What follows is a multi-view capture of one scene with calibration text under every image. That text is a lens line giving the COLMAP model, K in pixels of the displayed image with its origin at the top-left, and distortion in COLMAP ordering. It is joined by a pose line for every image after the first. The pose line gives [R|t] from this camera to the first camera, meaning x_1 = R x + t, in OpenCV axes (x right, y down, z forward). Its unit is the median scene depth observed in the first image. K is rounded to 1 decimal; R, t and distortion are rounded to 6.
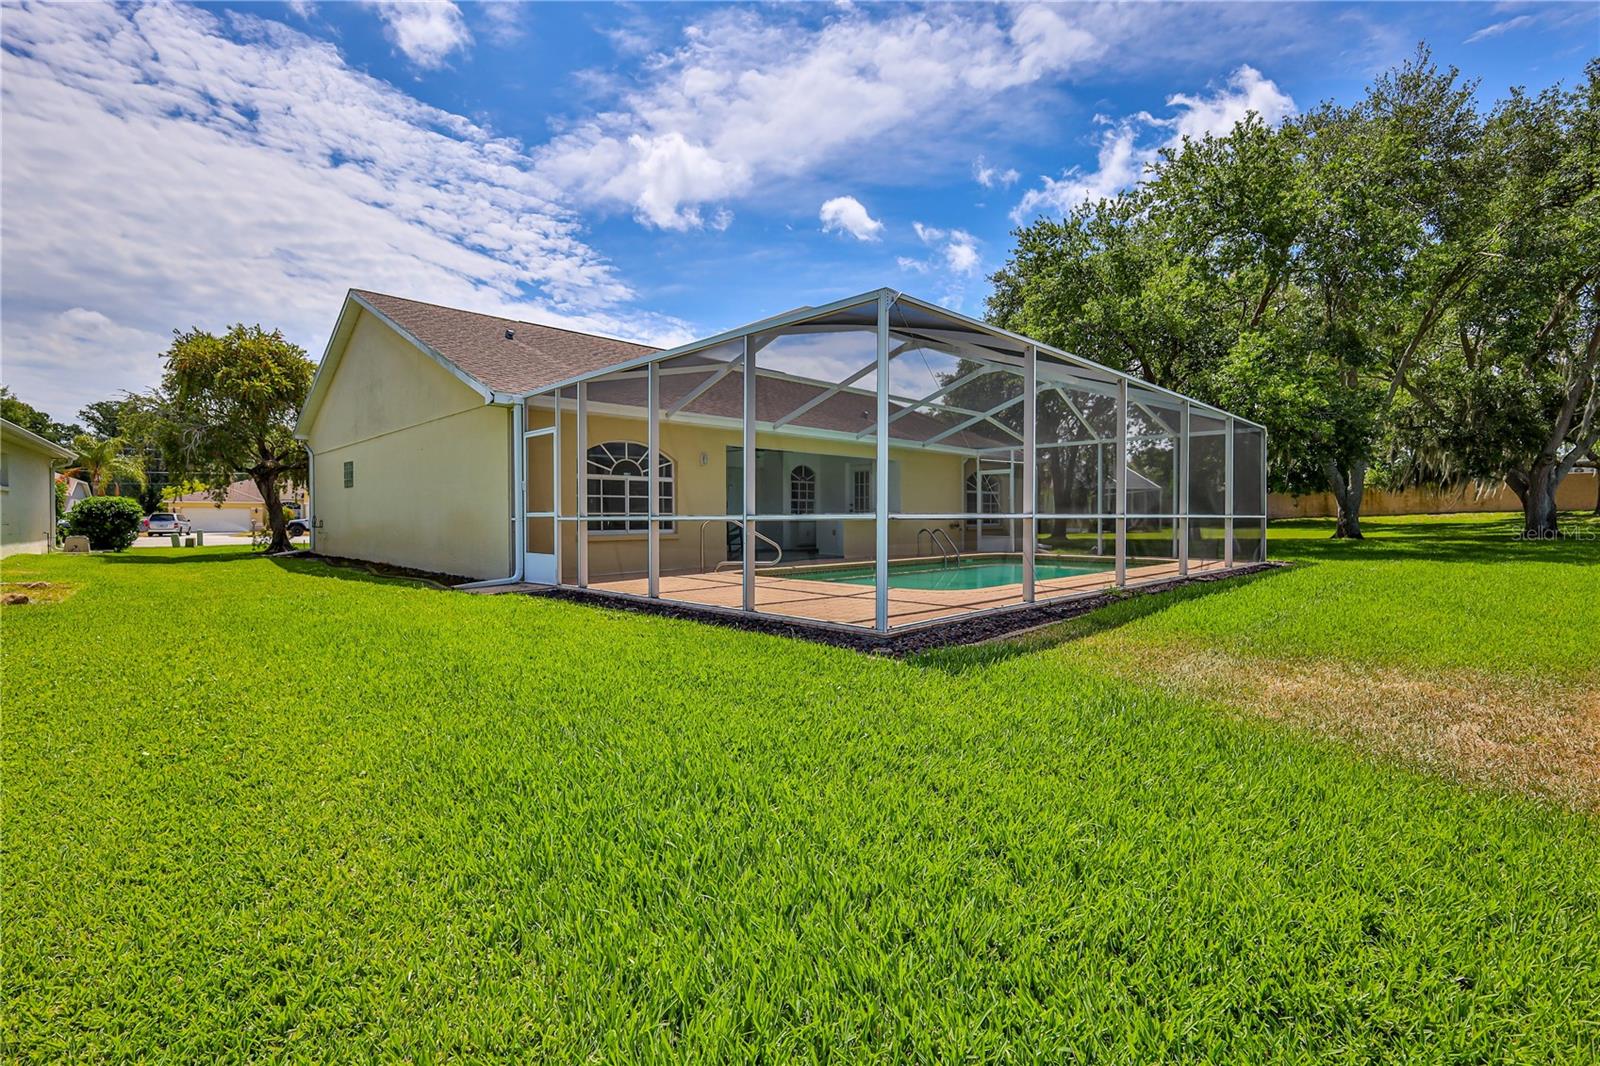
lens RADIAL K [[696.9, 0, 796.7], [0, 696.9, 527.4], [0, 0, 1]] dist [0.000402, 0.000864]
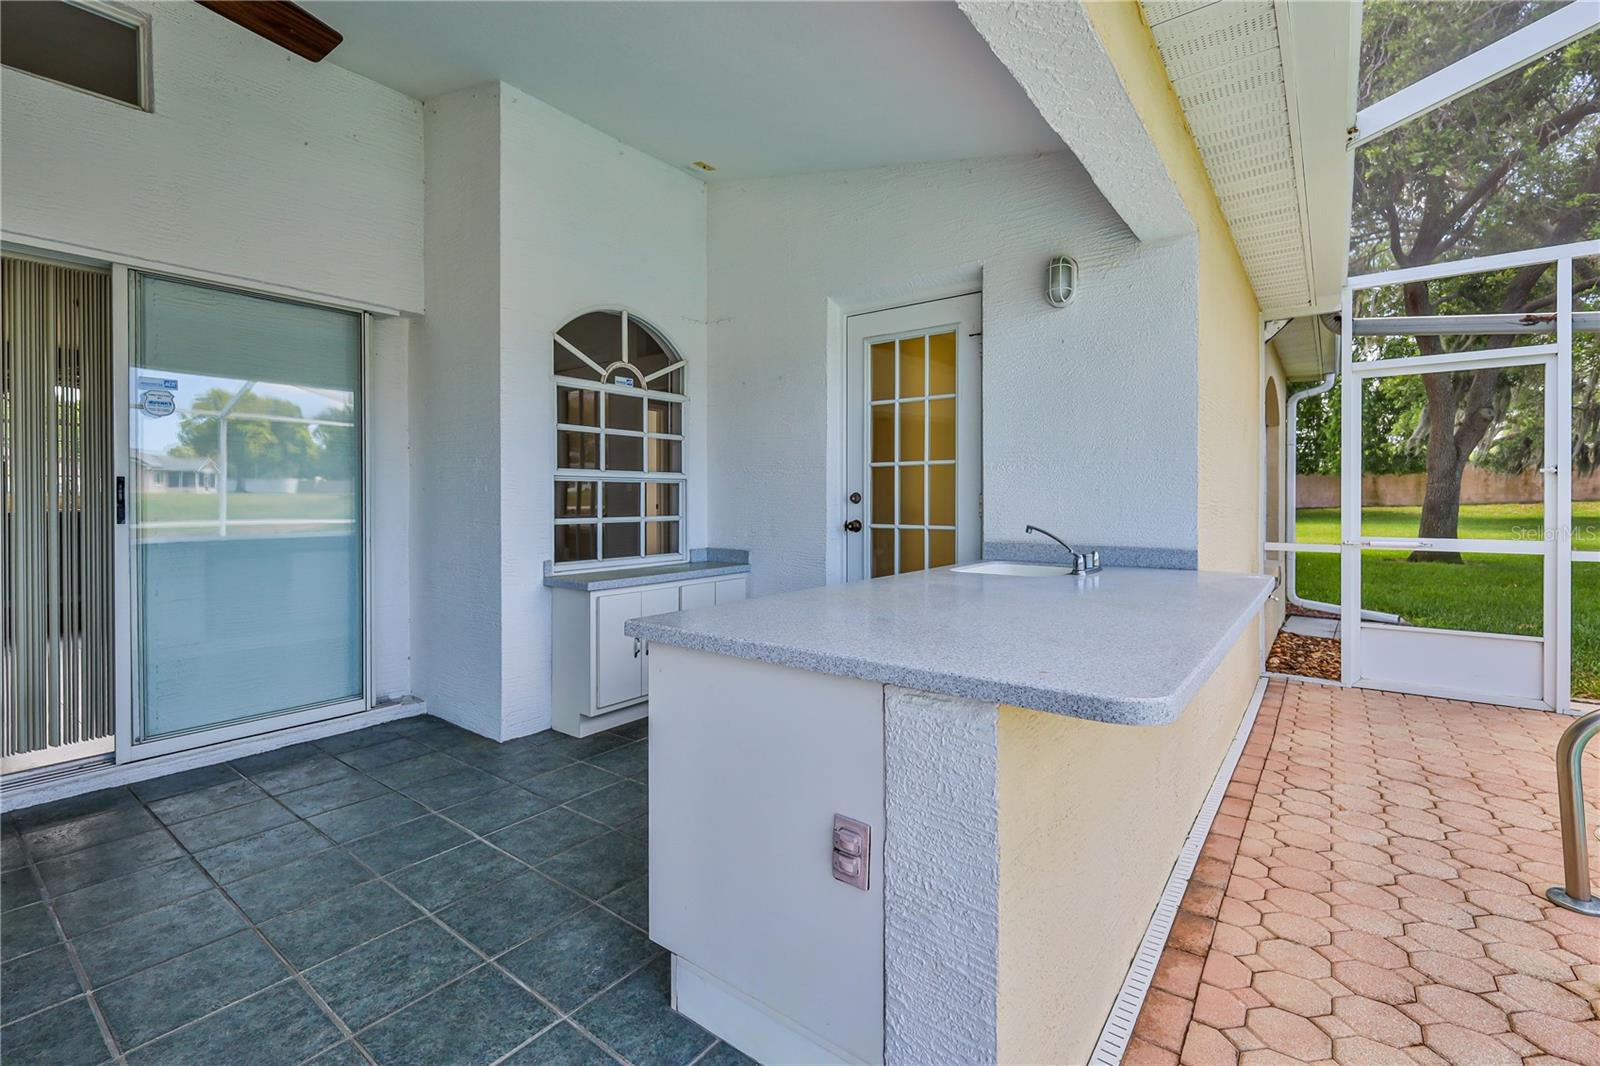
lens RADIAL K [[696.9, 0, 787.9], [0, 696.9, 501.7], [0, 0, 1]] dist [0.000402, 0.000864]
pose [[0.993784, 0.002073, 0.111310, 0.035854], [-0.000921, 0.999946, -0.010394, -0.029601], [-0.111325, 0.010226, 0.993731, 0.797219]]
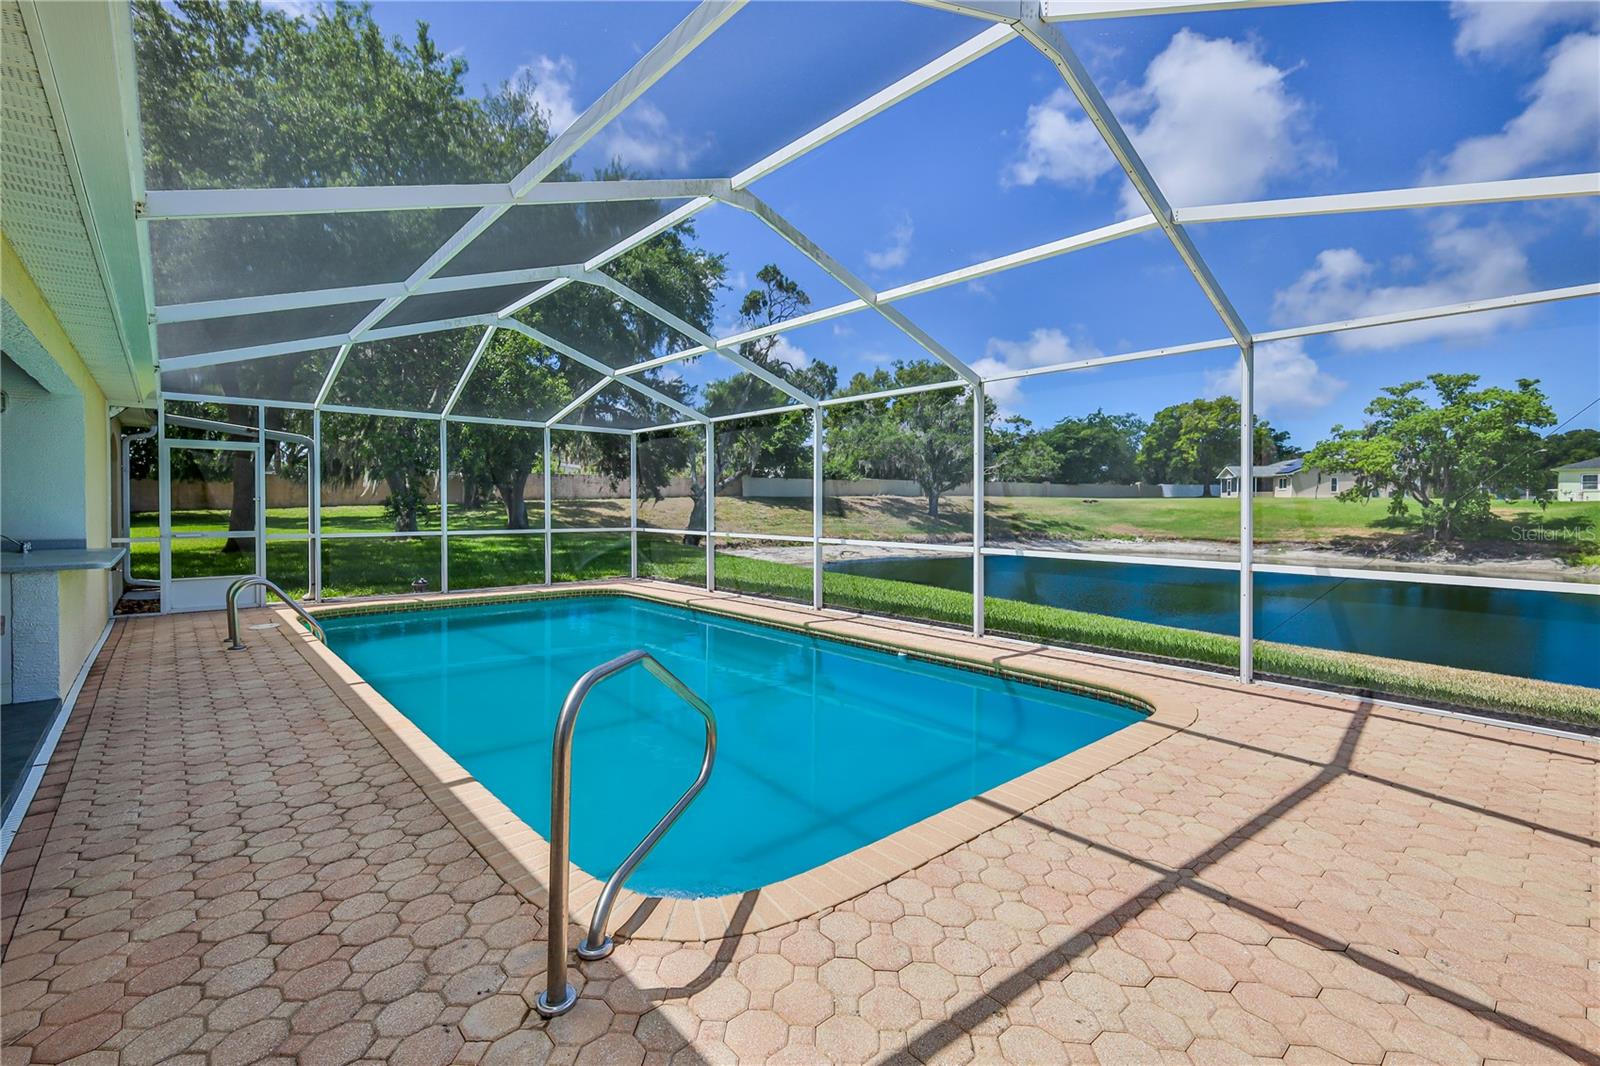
lens RADIAL K [[696.9, 0, 790.0], [0, 696.9, 519.5], [0, 0, 1]] dist [0.000402, 0.000864]
pose [[0.067820, -0.016447, 0.997562, -0.182838], [0.003396, 0.999862, 0.016254, -0.035002], [-0.997692, 0.002285, 0.067867, 0.563476]]
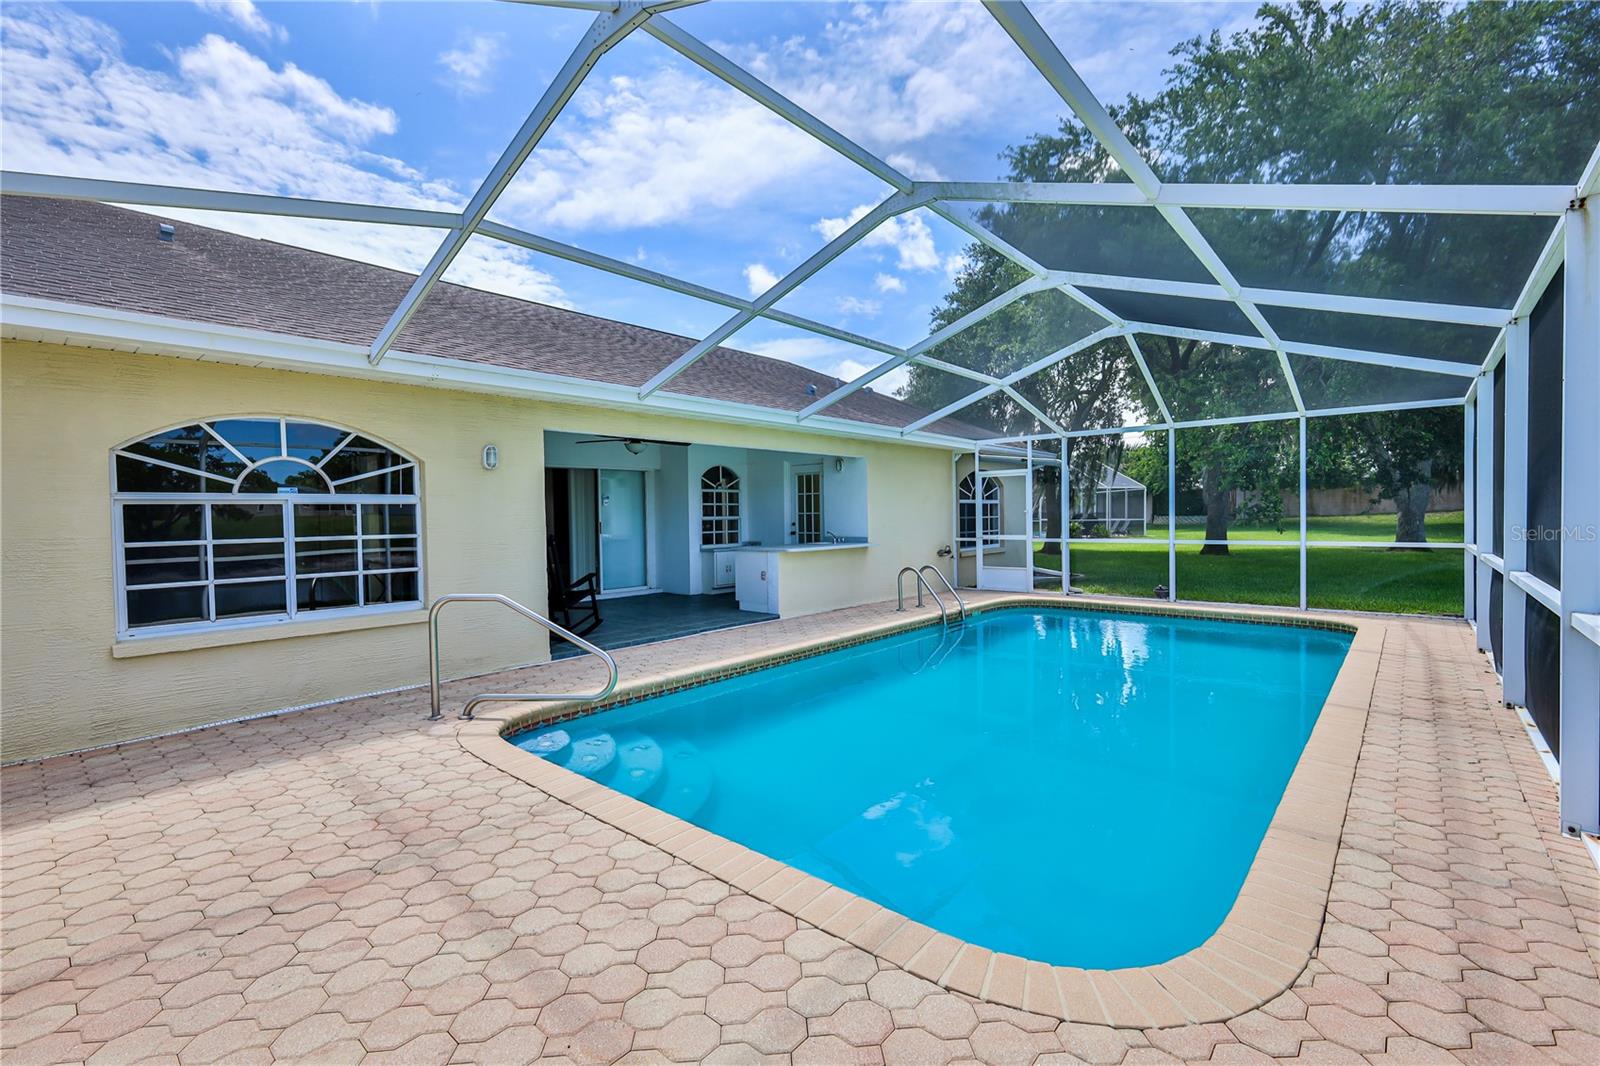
lens RADIAL K [[696.9, 0, 791.4], [0, 696.9, 533.6], [0, 0, 1]] dist [0.000402, 0.000864]
pose [[0.998109, -0.013902, 0.059877, 0.036861], [0.013185, 0.999837, 0.012345, -0.031911], [-0.060039, -0.011532, 0.998129, 0.335946]]
